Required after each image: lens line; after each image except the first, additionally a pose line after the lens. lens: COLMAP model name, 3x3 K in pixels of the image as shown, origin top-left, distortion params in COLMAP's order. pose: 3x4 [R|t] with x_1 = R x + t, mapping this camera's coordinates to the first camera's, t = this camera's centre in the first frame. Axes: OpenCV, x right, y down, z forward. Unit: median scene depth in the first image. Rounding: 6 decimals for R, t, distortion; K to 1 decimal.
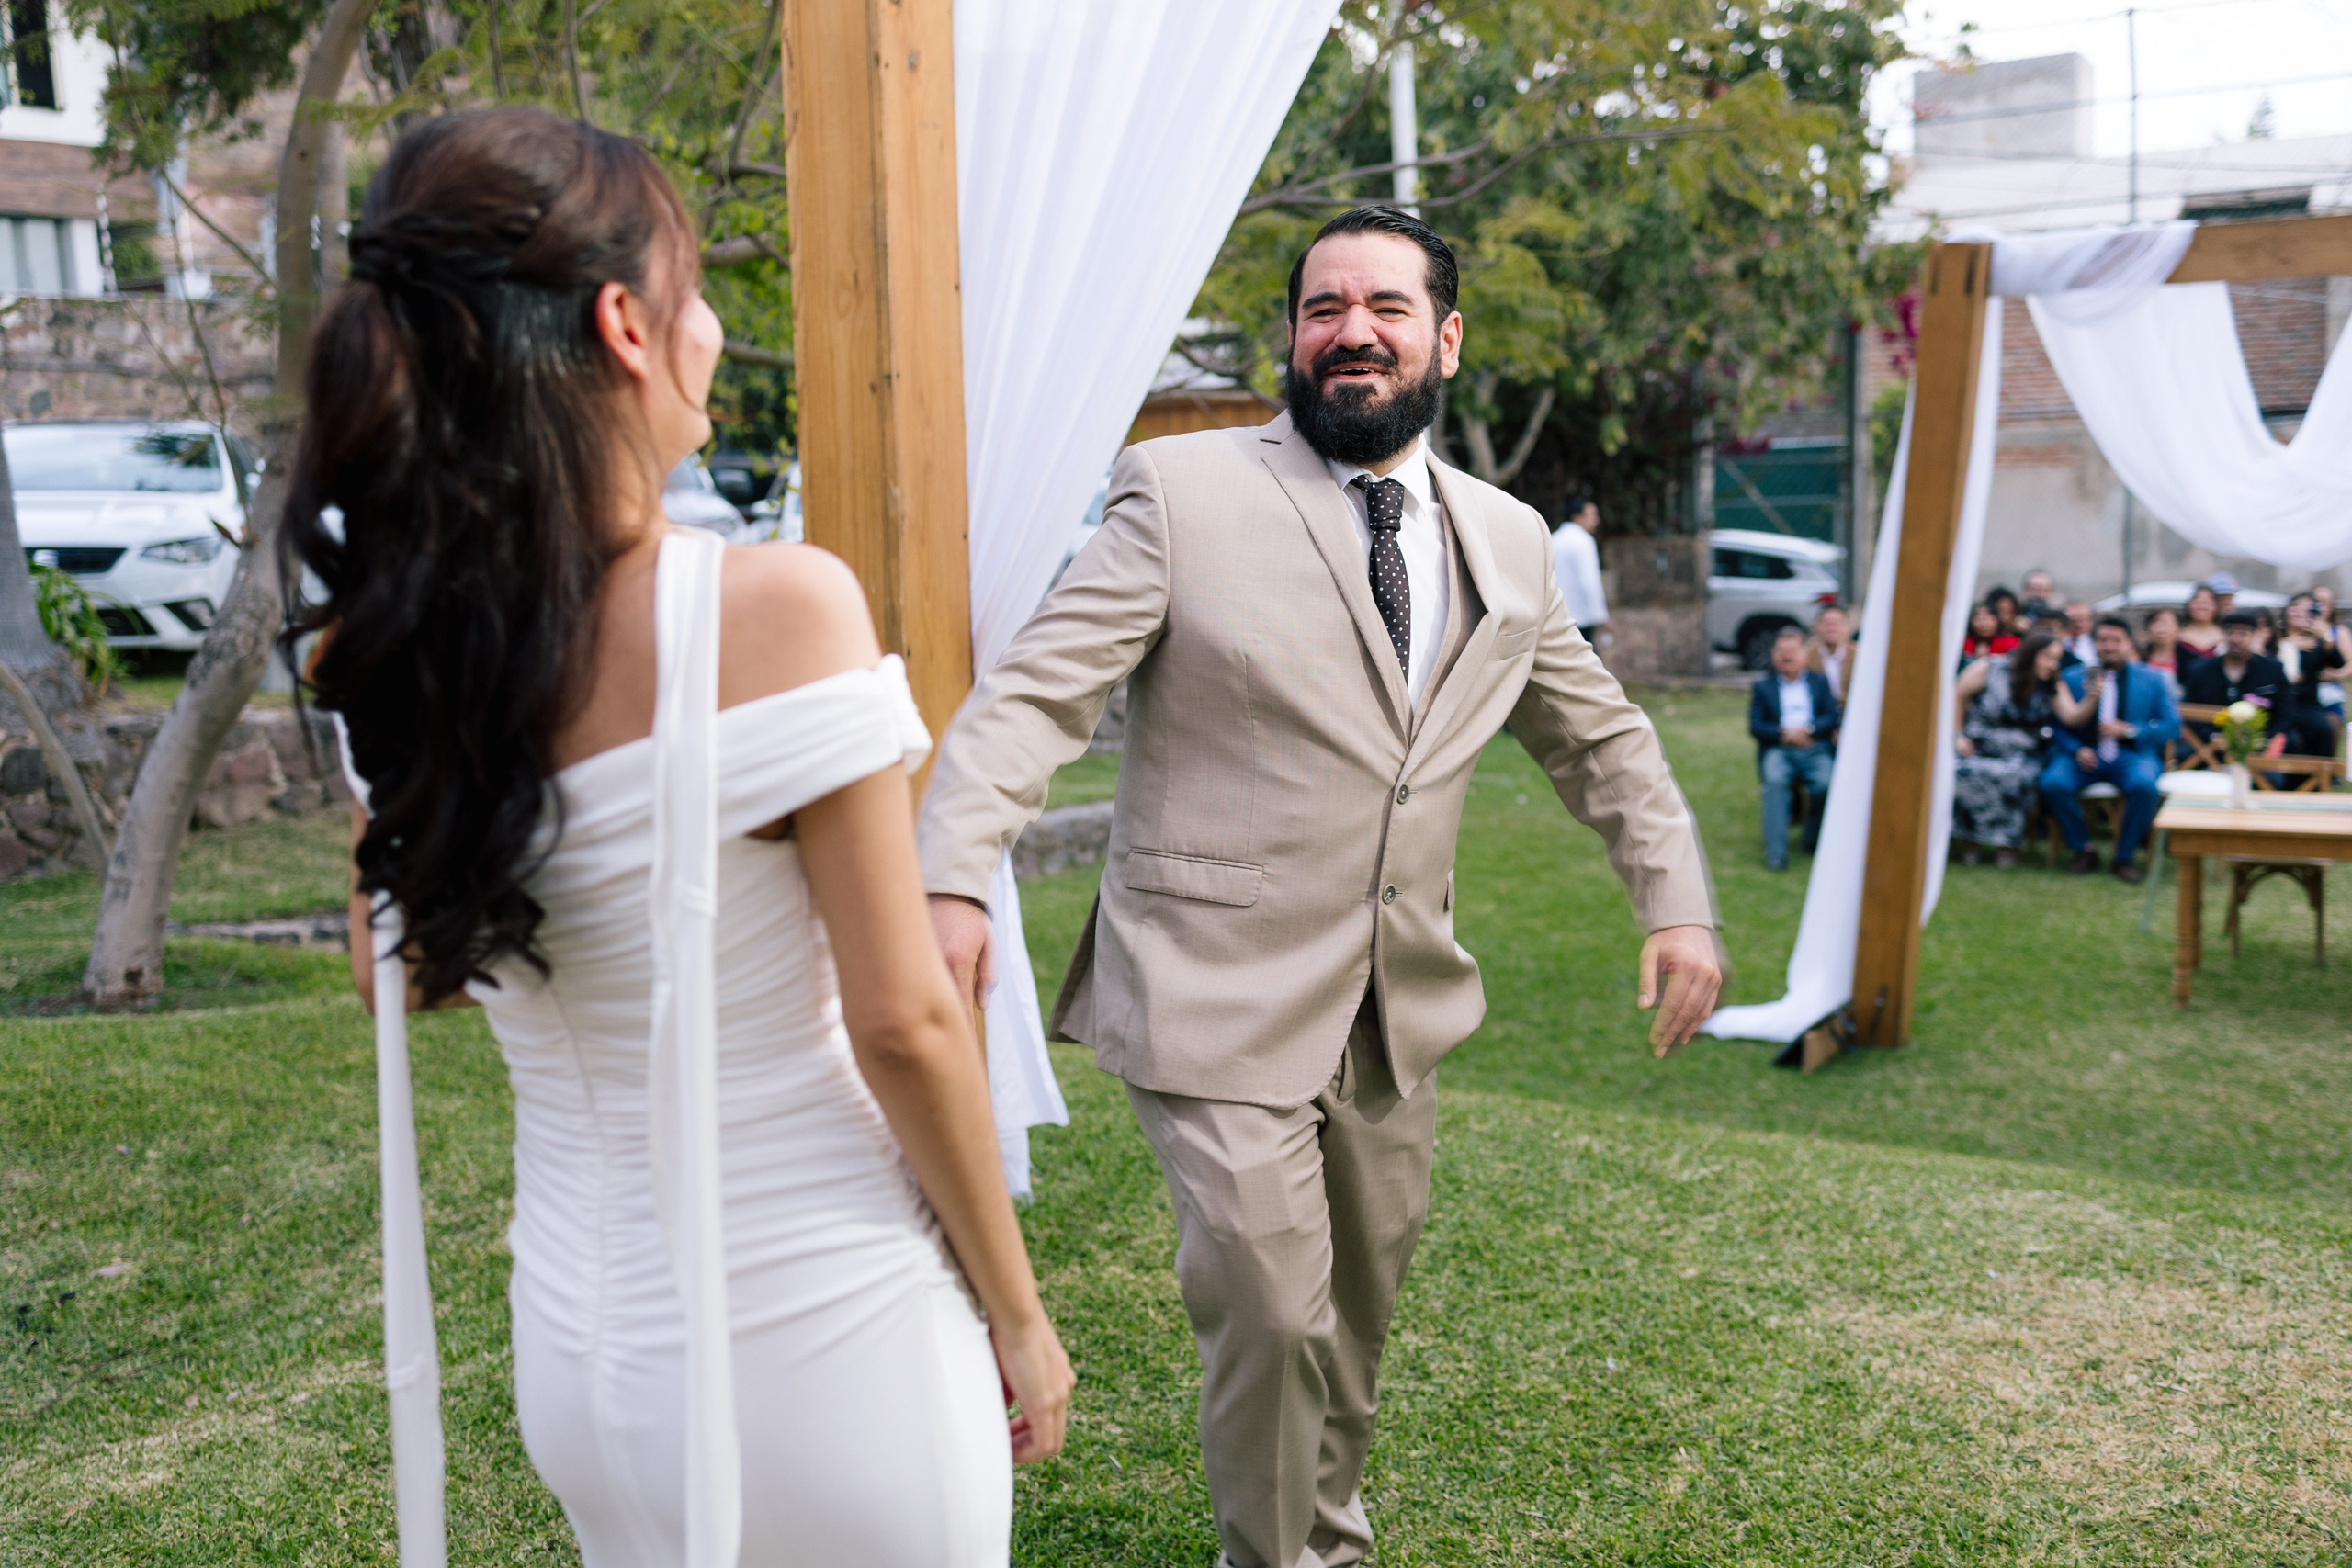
lens RADIAL K [[2430.5, 0, 1142.6], [0, 2430.5, 789.8], [0, 0, 1]] dist [0.046929, 0.004174]
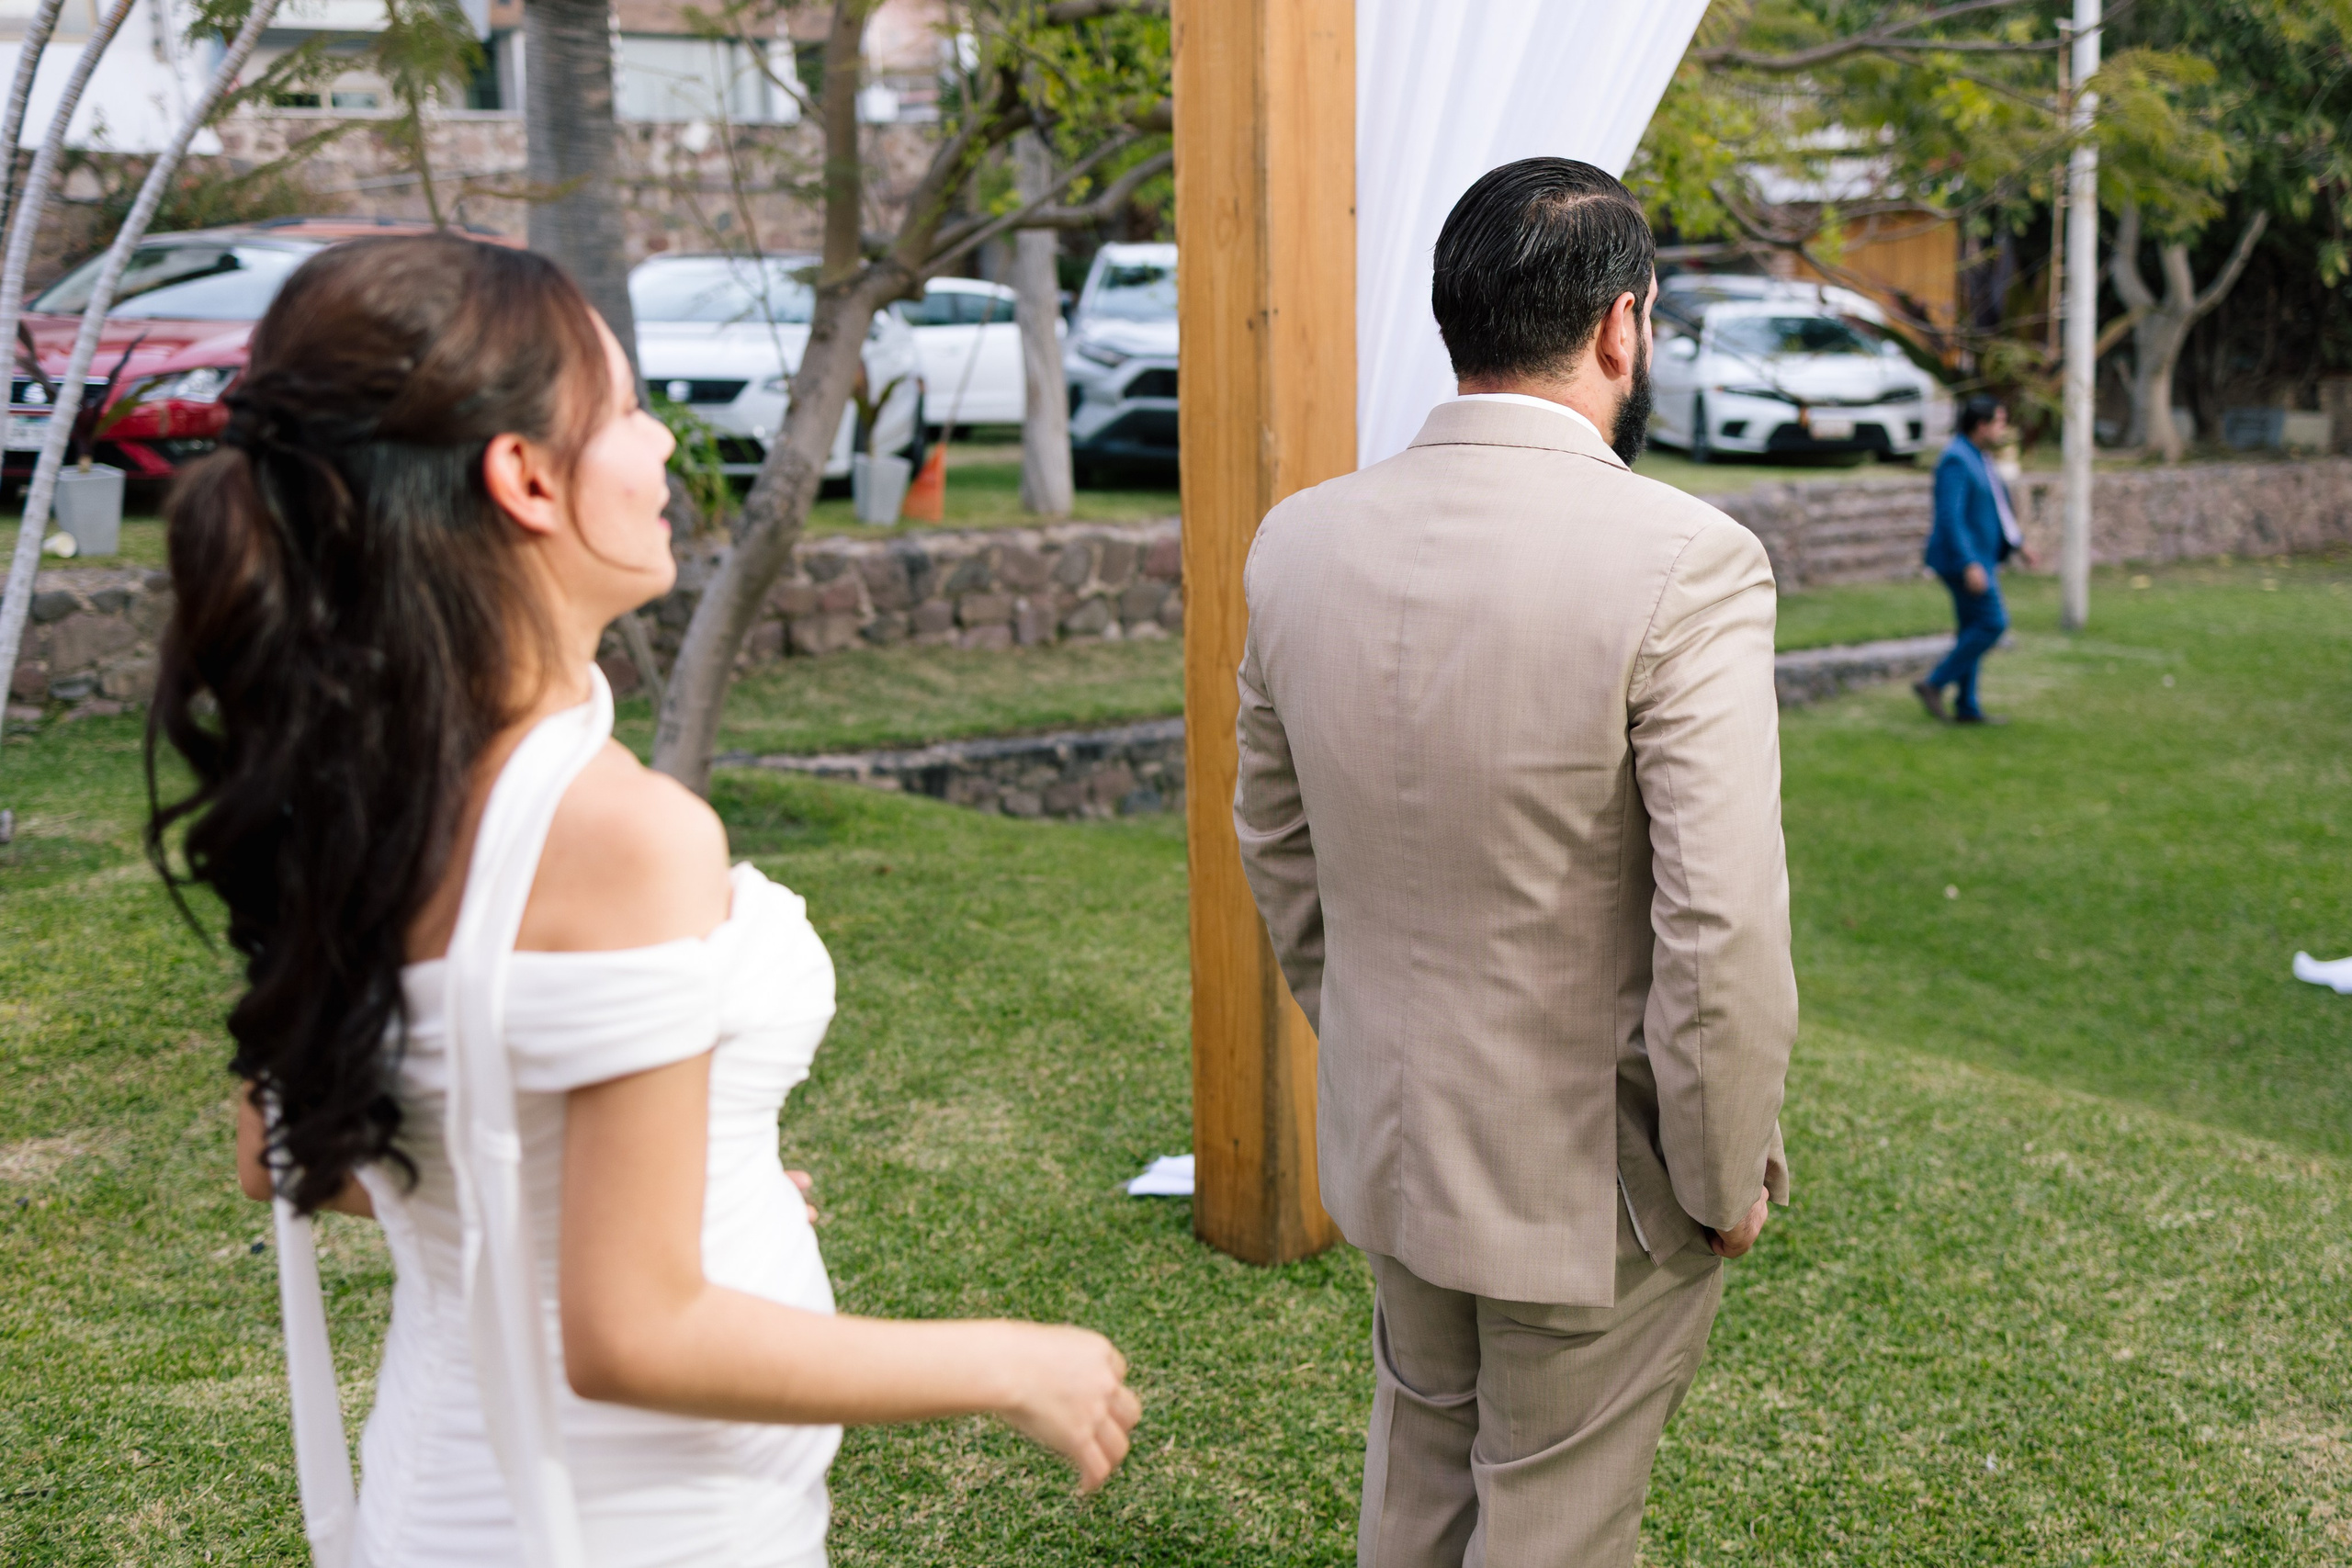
lens RADIAL K [[2386.6, 0, 1176.7], [0, 2386.6, 749.5], [0, 0, 1]] dist [0.007109, 0.013755]
pose [[0.957032, 0.065080, -0.282586, 0.122306], [-0.040728, 0.994998, 0.091215, -0.078853], [0.287109, -0.075786, 0.954895, 0.096462]]
